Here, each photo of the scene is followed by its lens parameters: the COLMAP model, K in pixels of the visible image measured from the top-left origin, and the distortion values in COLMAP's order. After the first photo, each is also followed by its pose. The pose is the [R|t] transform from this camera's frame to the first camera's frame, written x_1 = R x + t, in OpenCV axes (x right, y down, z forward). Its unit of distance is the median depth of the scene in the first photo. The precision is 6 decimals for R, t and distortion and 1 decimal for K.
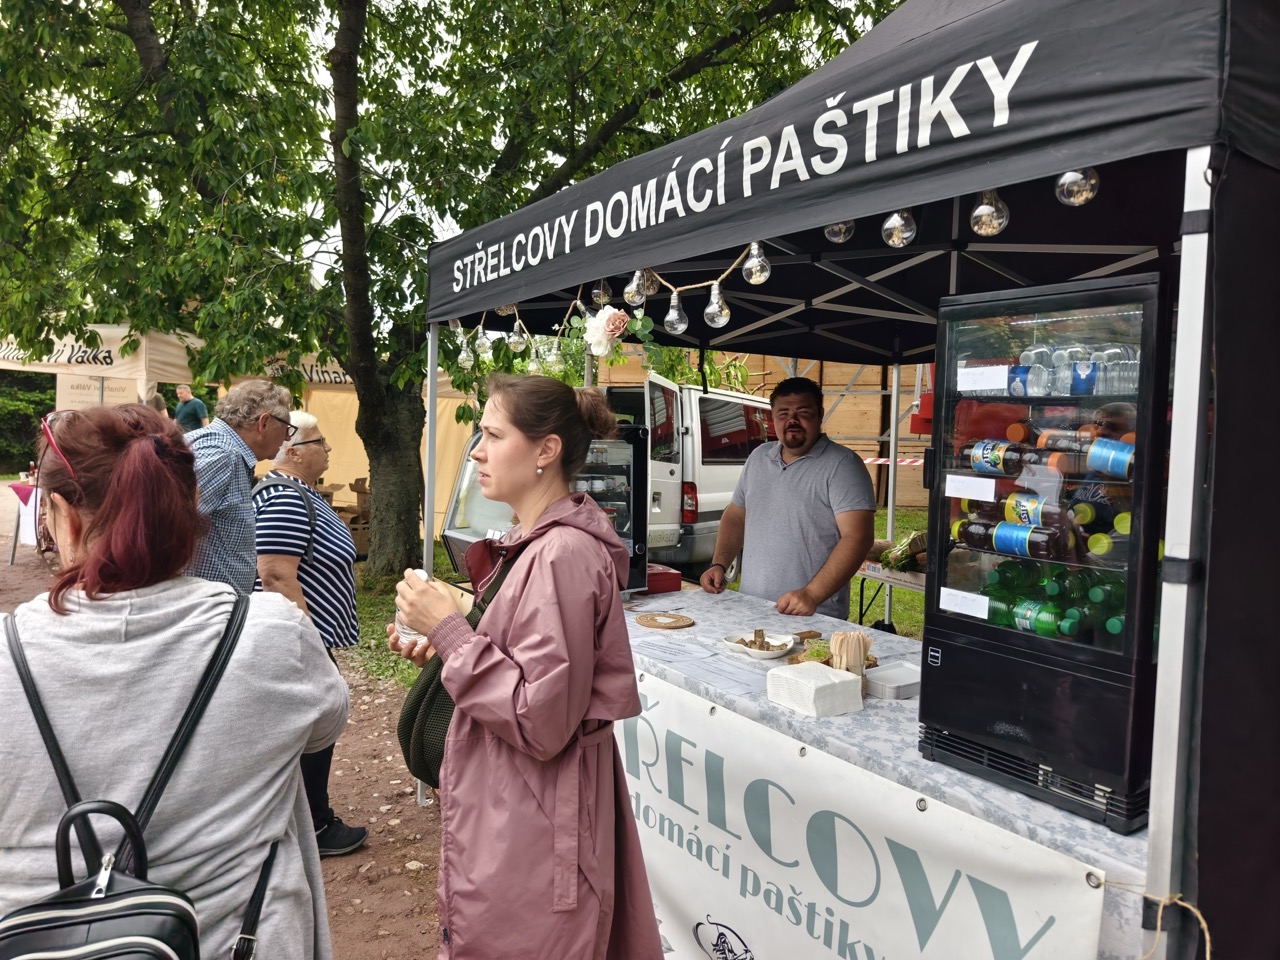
lens RADIAL K [[862.0, 0, 645.5], [0, 862.0, 487.9], [0, 0, 1]] dist [0.016820, -0.012233]
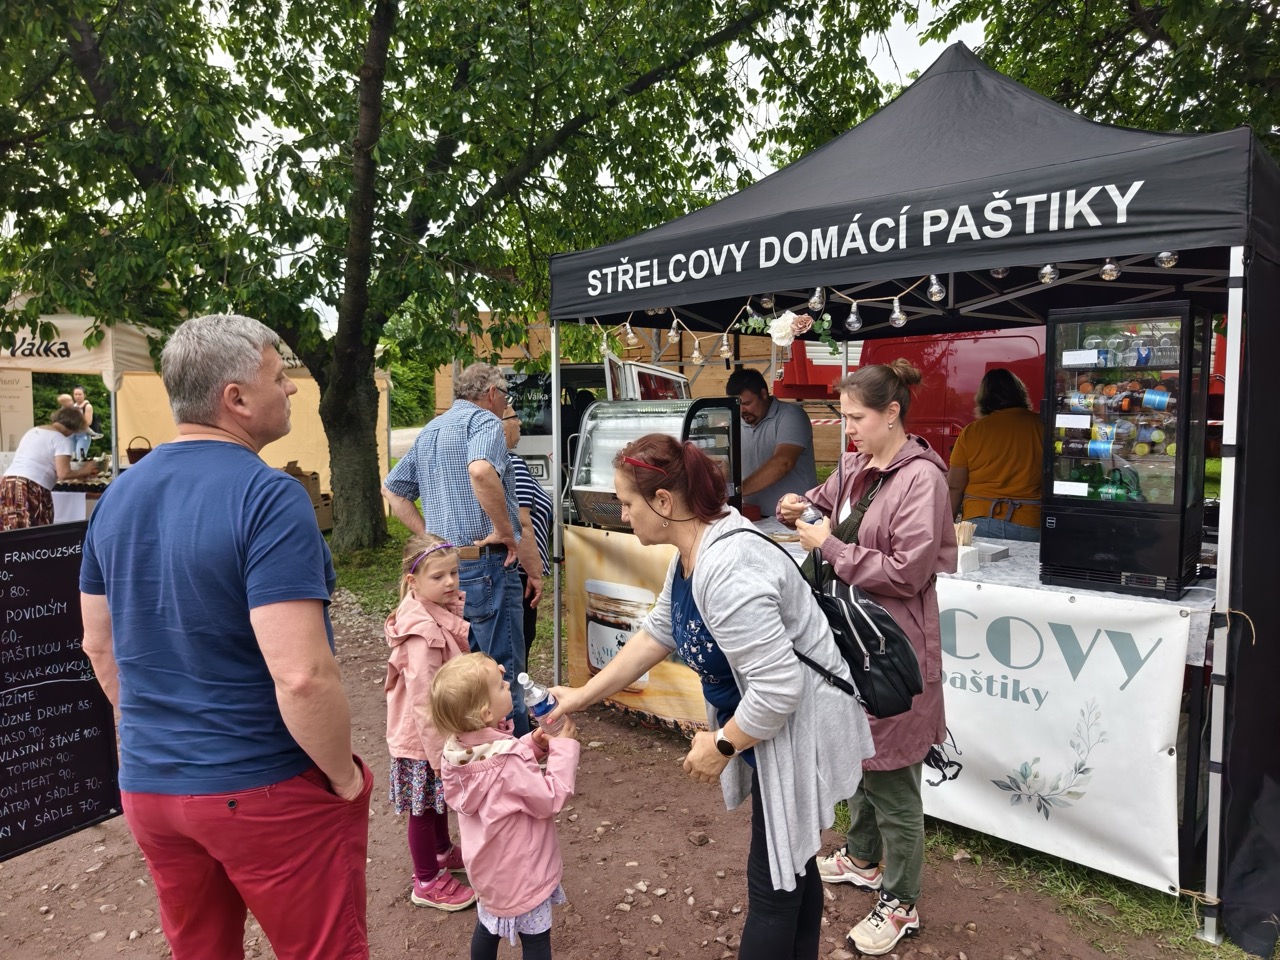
lens RADIAL K [[862.0, 0, 653.4], [0, 862.0, 488.9], [0, 0, 1]] dist [0.016820, -0.012233]
pose [[0.968875, -0.062697, 0.239480, -0.551718], [0.054772, 0.997713, 0.039612, 0.012855], [-0.241416, -0.025263, 0.970093, -0.305596]]
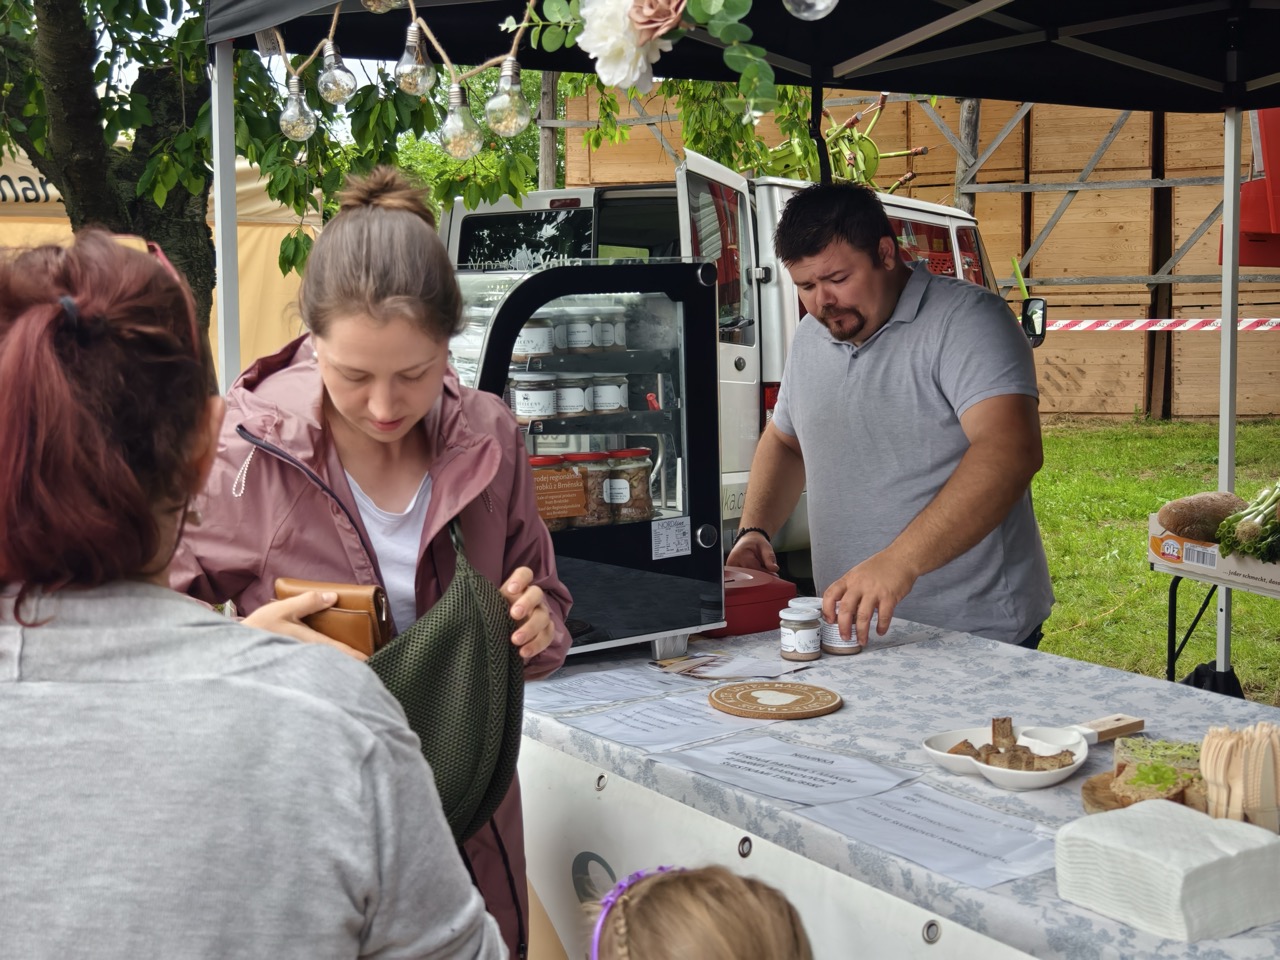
lens RADIAL K [[1717.8, 0, 629.8], [0, 1717.8, 470.4], [0, 0, 1]] dist [-0.015089, 0.000000]
pose [[0.999185, -0.035194, -0.019781, -0.033914], [0.035988, 0.998497, 0.041333, -0.001630], [0.018297, -0.042011, 0.998950, 0.146519]]
